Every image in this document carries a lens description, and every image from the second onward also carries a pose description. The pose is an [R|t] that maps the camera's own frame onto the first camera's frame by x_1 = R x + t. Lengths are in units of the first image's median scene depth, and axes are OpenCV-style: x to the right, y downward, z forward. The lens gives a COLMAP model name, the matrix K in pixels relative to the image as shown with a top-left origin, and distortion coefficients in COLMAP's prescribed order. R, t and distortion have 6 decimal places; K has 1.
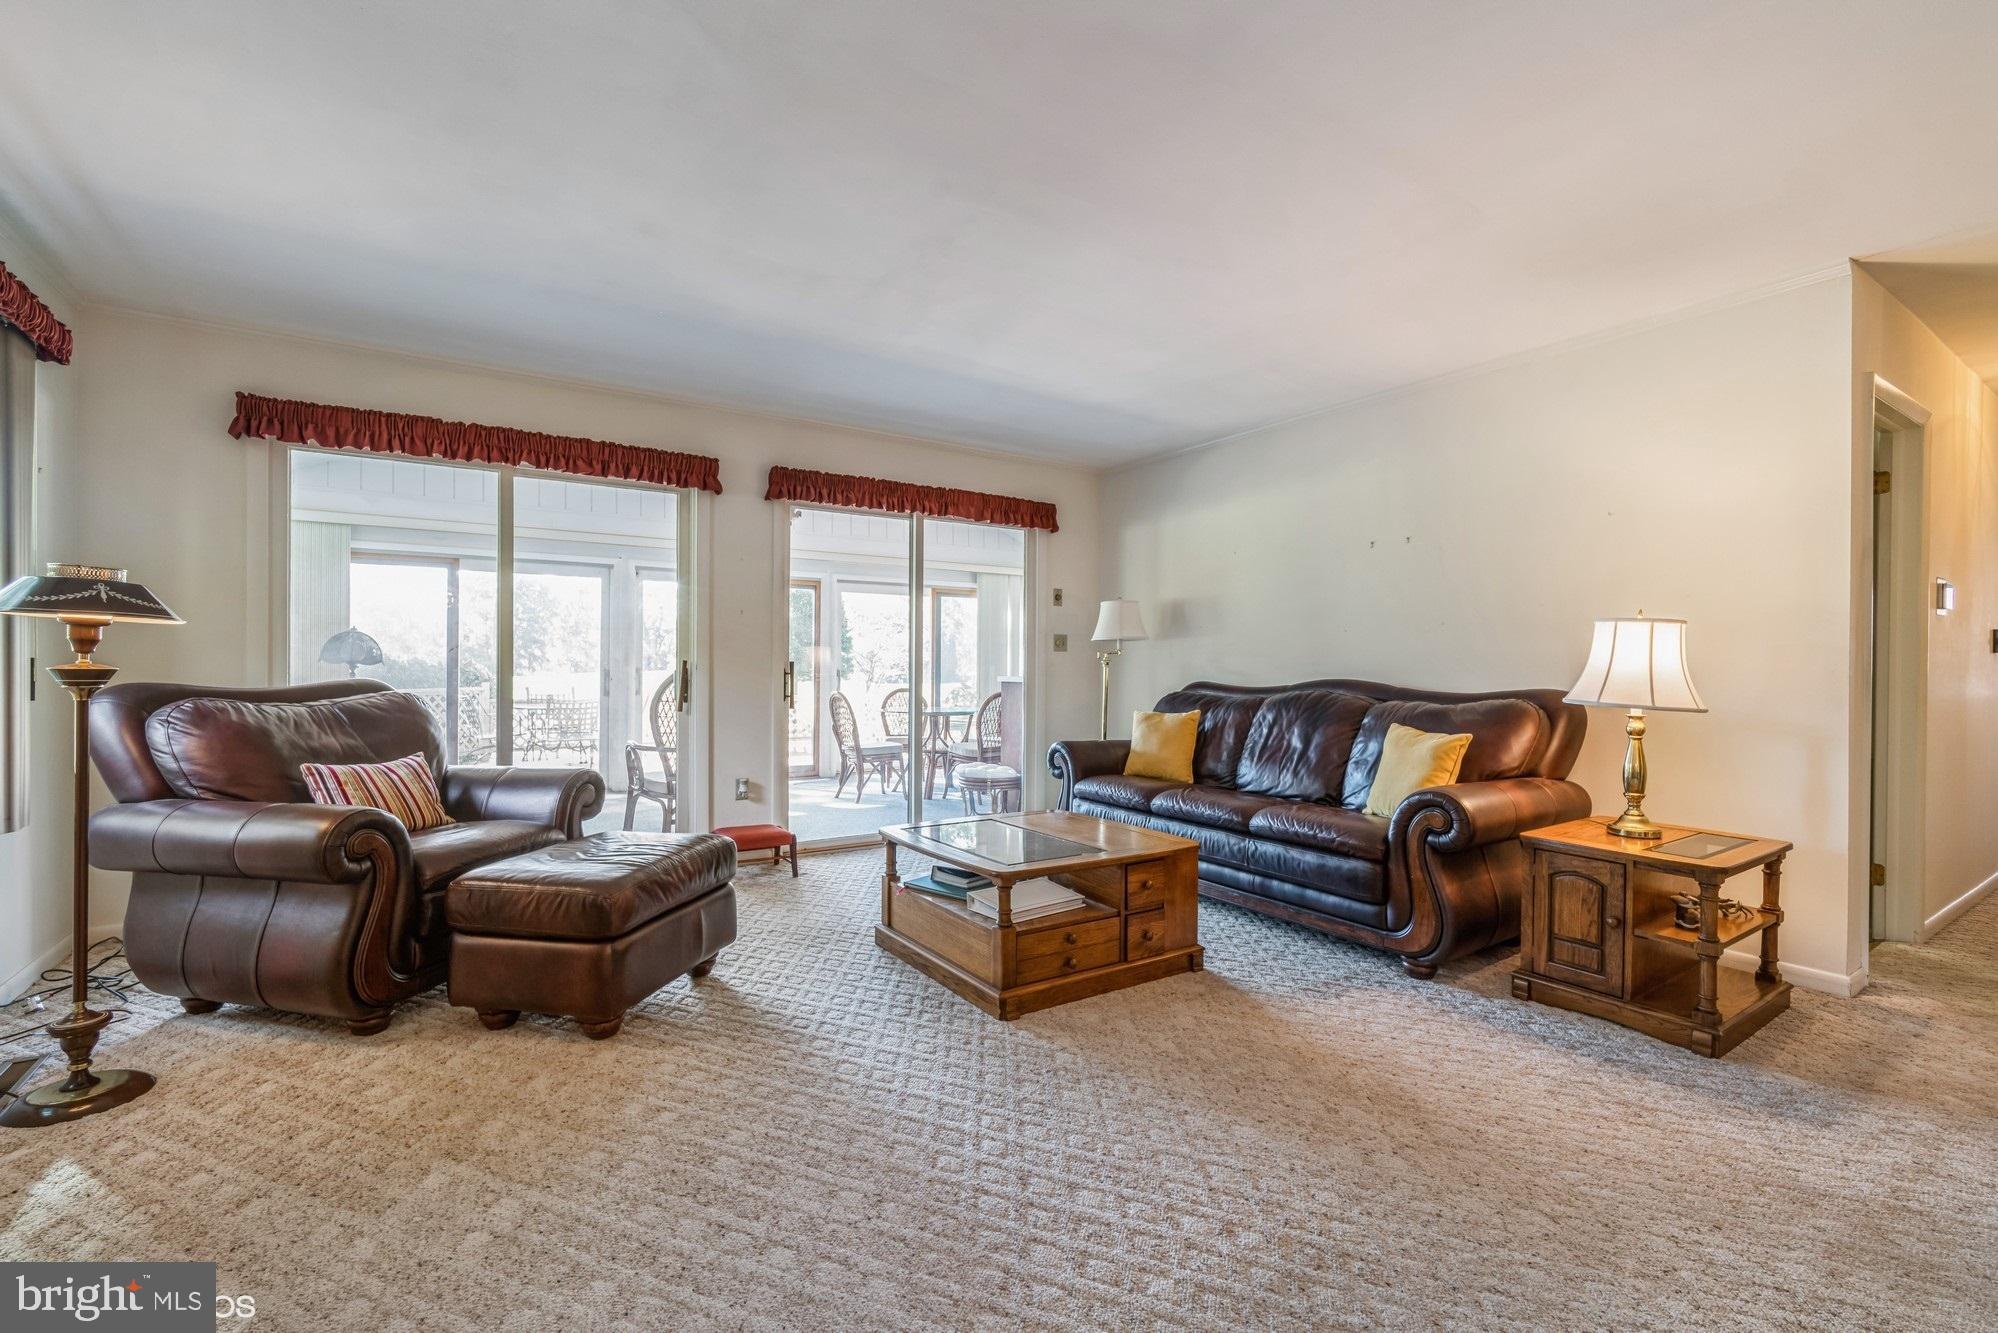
lens RADIAL K [[865.6, 0, 1001.6], [0, 865.6, 669.9], [0, 0, 1]] dist [-0.003789, -0.000239]
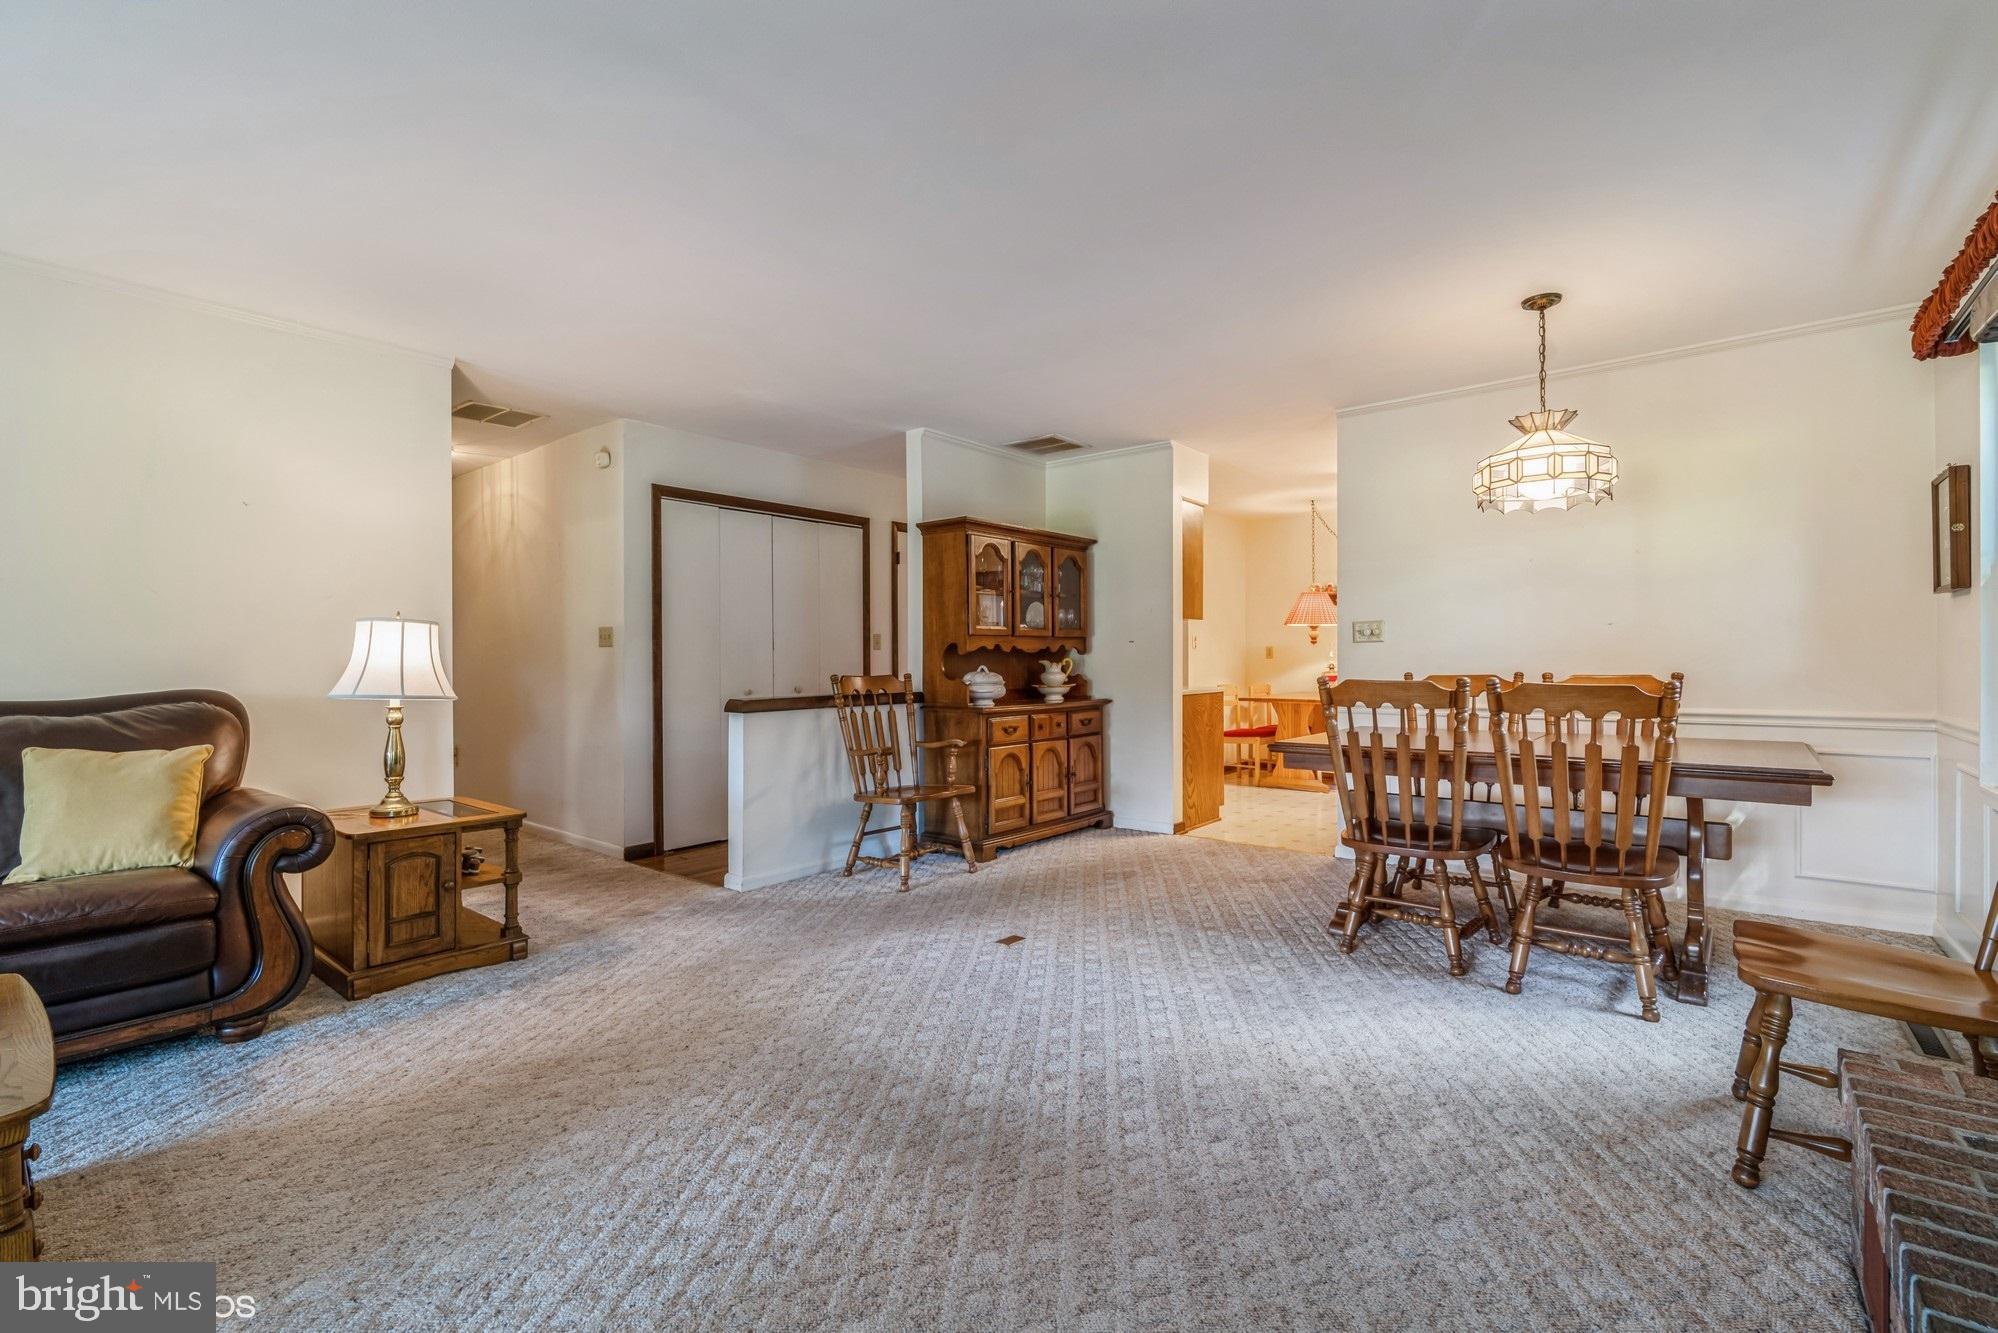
lens RADIAL K [[868.7, 0, 1005.5], [0, 868.7, 663.8], [0, 0, 1]] dist [-0.001113, -0.000421]
pose [[-0.297739, -0.007014, 0.954621, -0.578656], [0.007422, 0.999926, 0.009662, -0.007828], [-0.954618, 0.009962, -0.297665, 0.599738]]
